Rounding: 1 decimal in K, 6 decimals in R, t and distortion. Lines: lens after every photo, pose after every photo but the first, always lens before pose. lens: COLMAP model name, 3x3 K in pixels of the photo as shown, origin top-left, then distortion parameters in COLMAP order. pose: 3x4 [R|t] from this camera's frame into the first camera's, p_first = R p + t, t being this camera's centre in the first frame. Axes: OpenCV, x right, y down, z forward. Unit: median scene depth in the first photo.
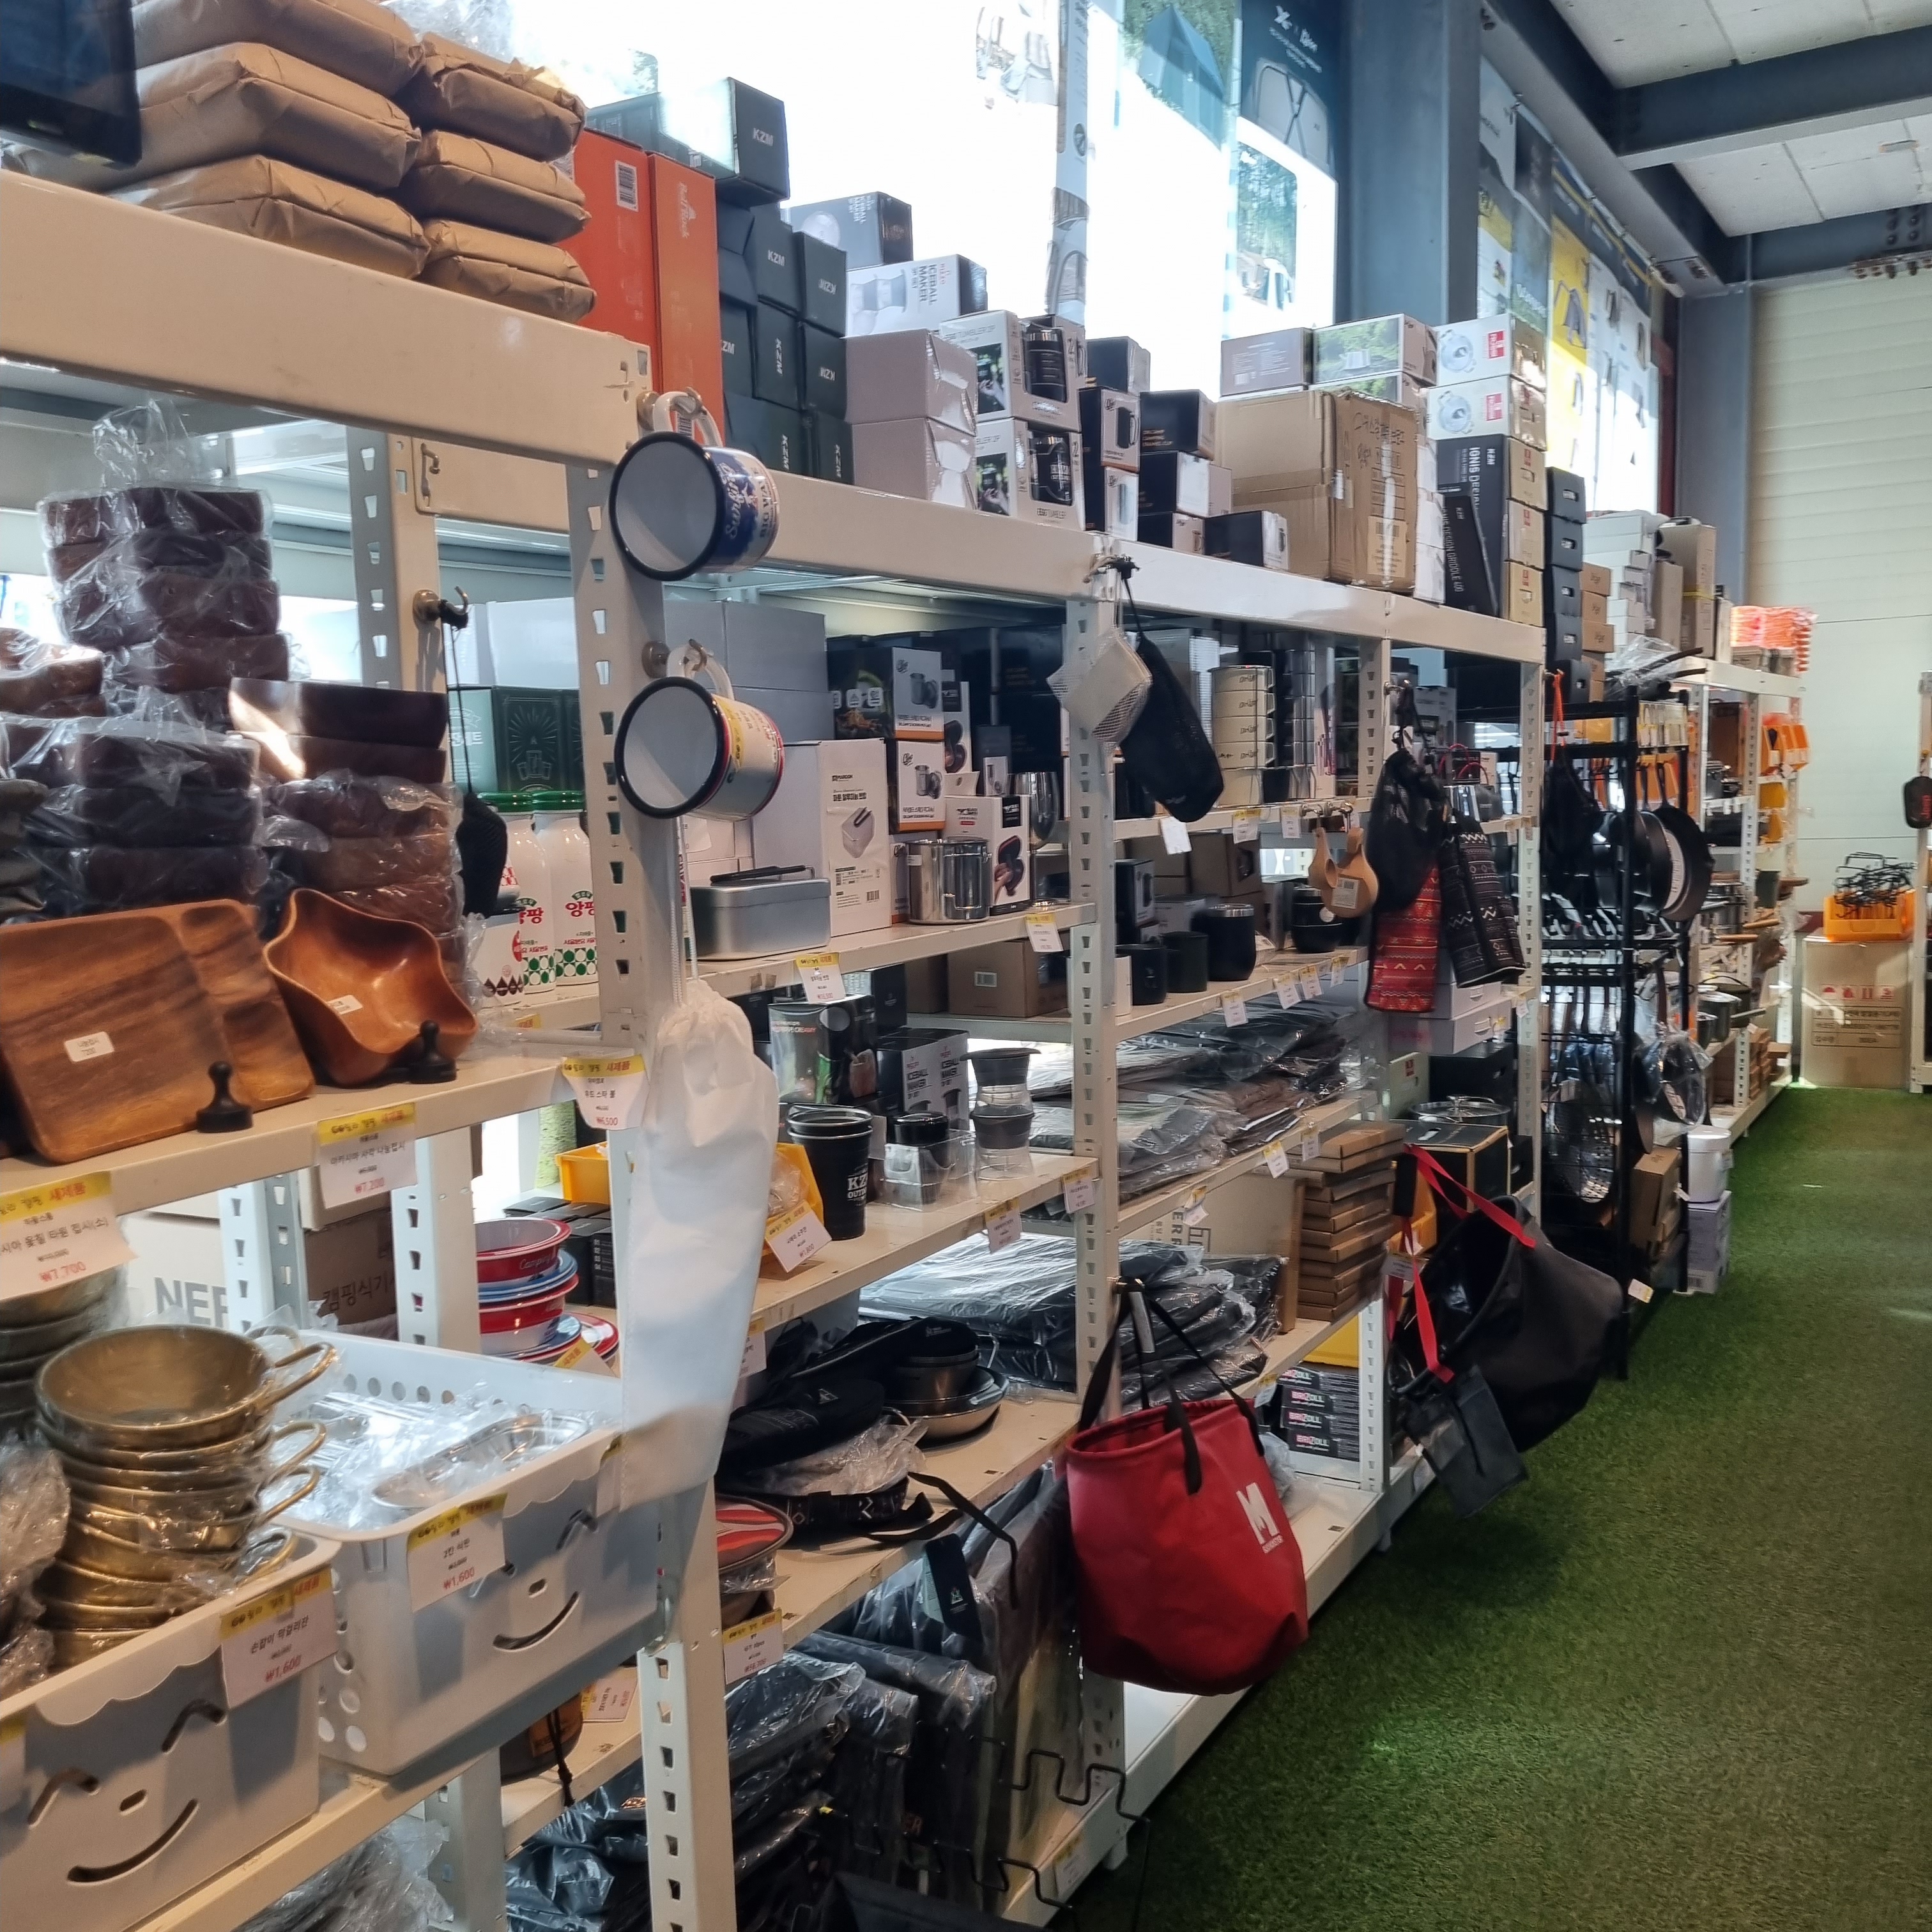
lens RADIAL K [[1915.2, 0, 964.1], [0, 1915.2, 975.2], [0, 0, 1]] dist [0.042972, 0.000000]
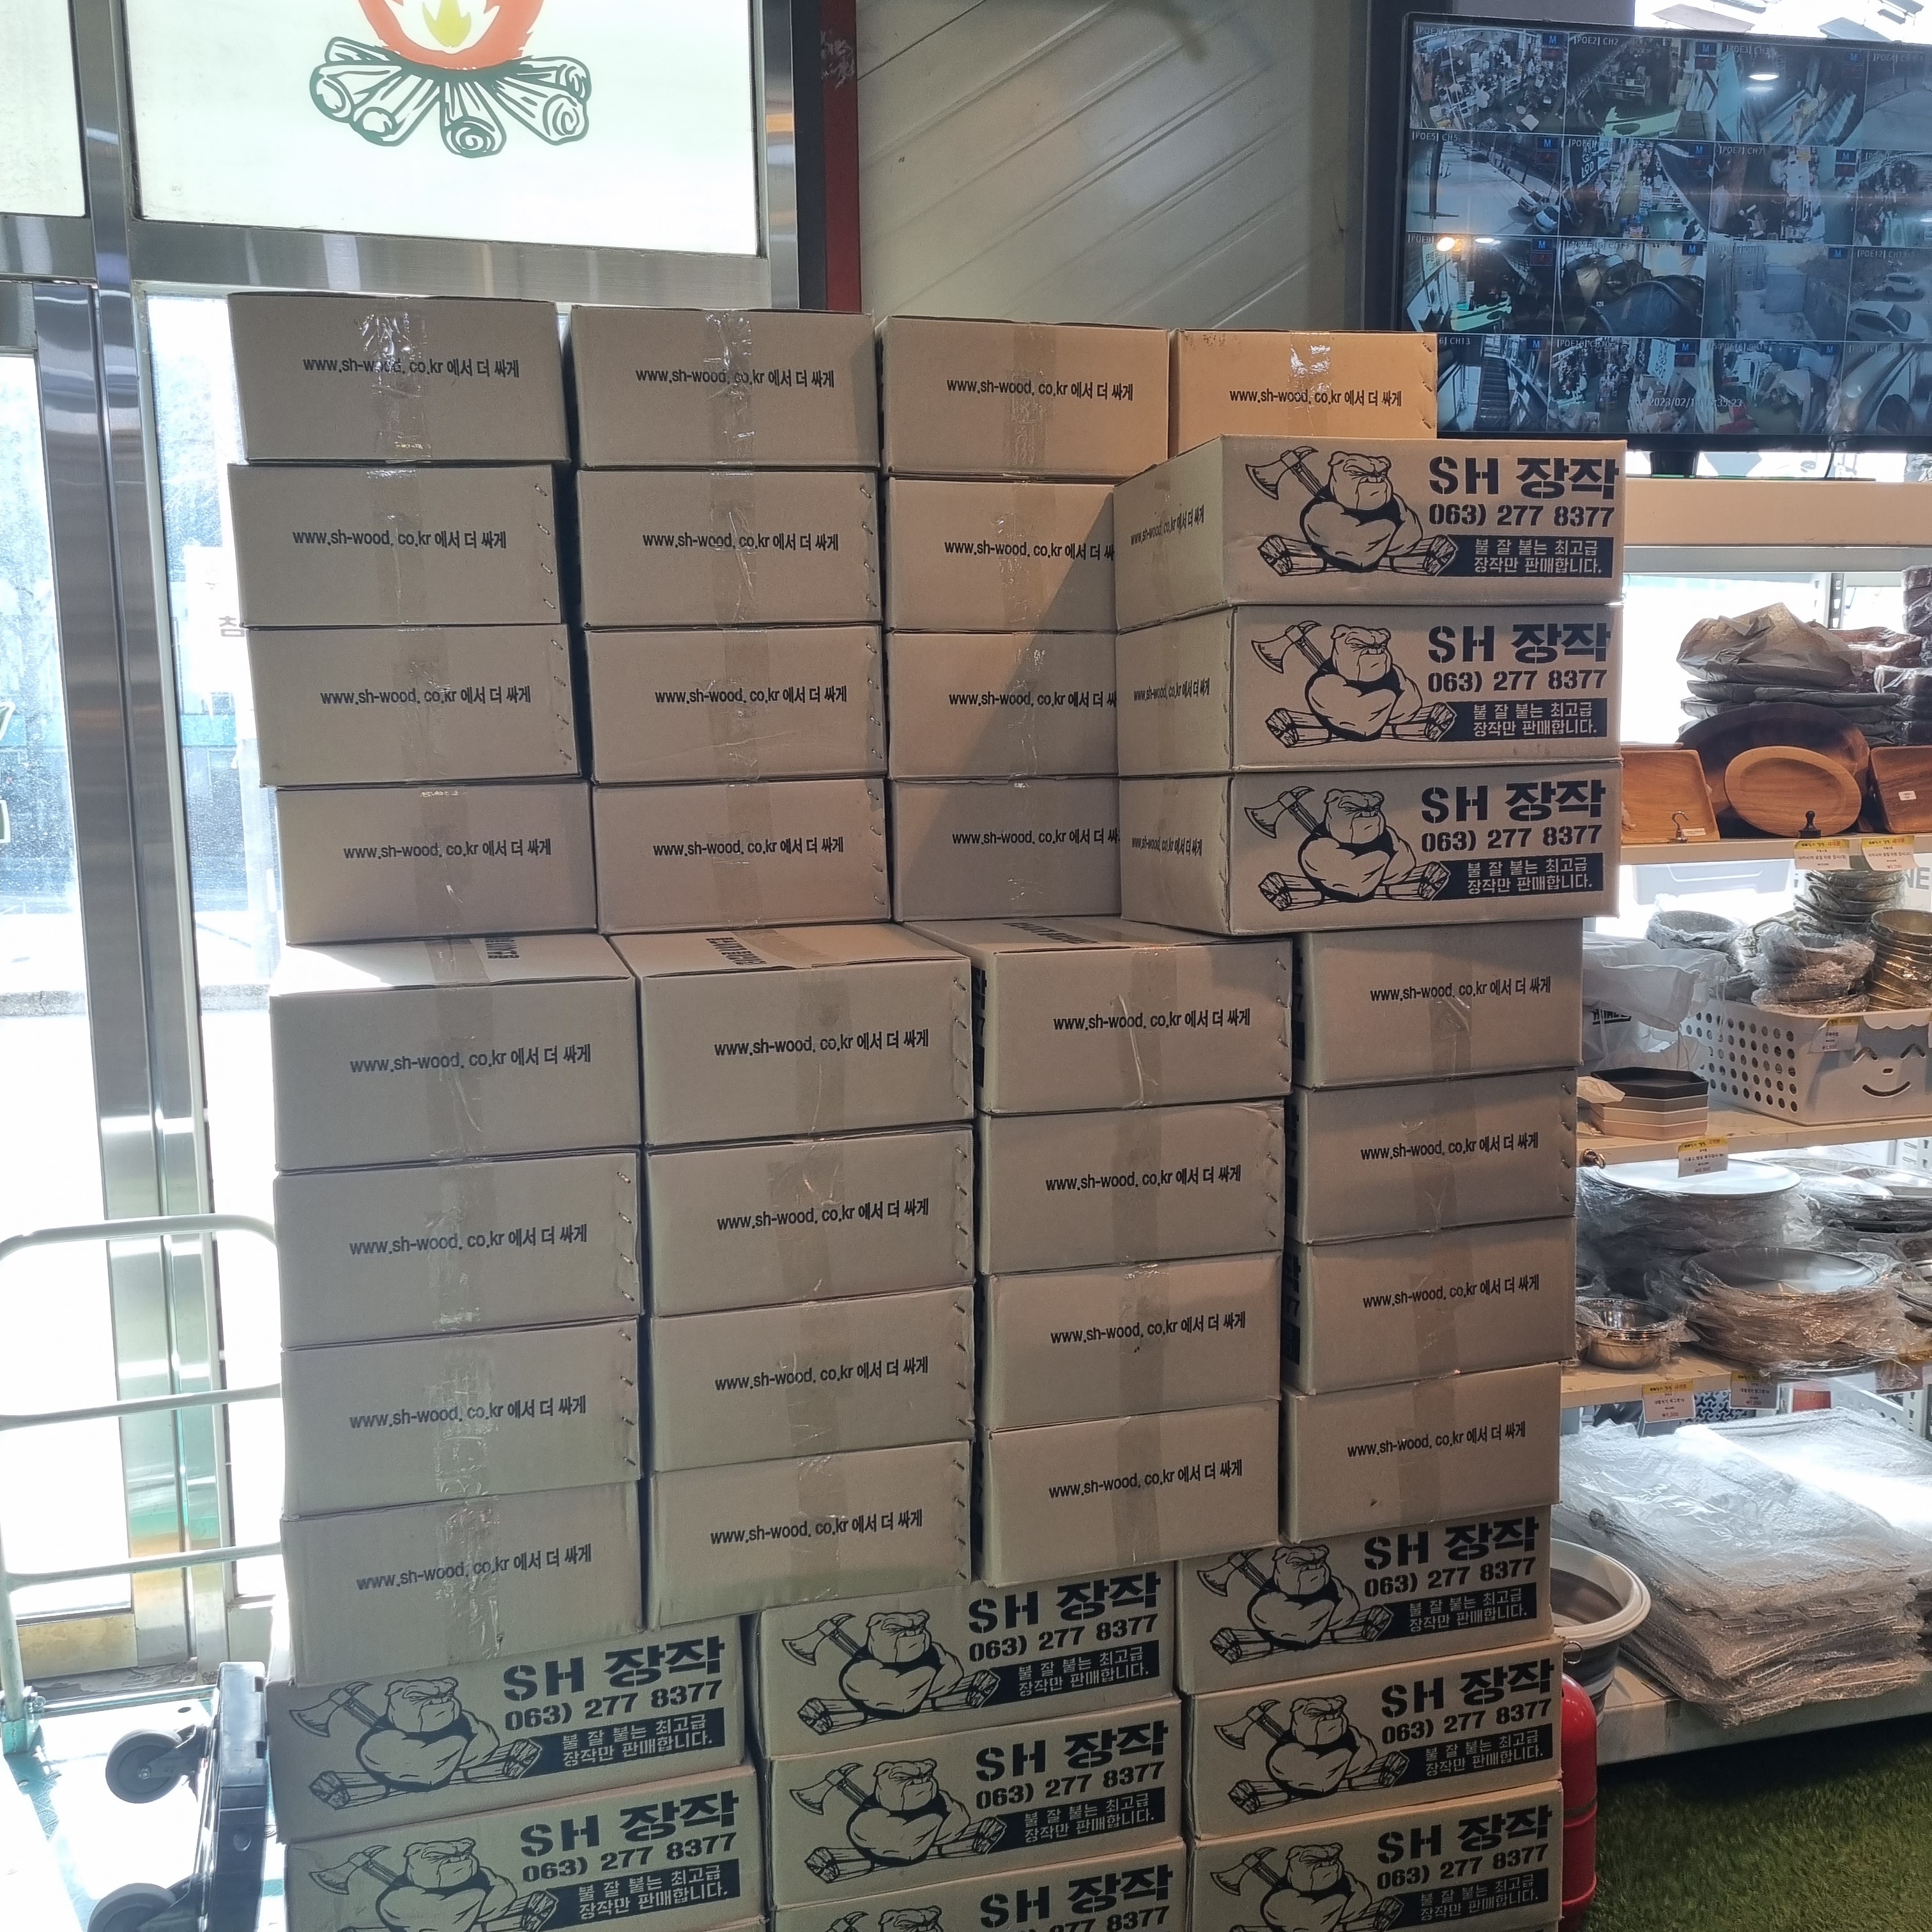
lens RADIAL K [[1915.2, 0, 962.5], [0, 1915.2, 974.4], [0, 0, 1]] dist [0.042972, 0.000000]
pose [[0.687678, 0.133121, -0.713707, 0.515050], [-0.105009, 0.990947, 0.083652, 0.173456], [0.718382, 0.017421, 0.695431, -1.569521]]
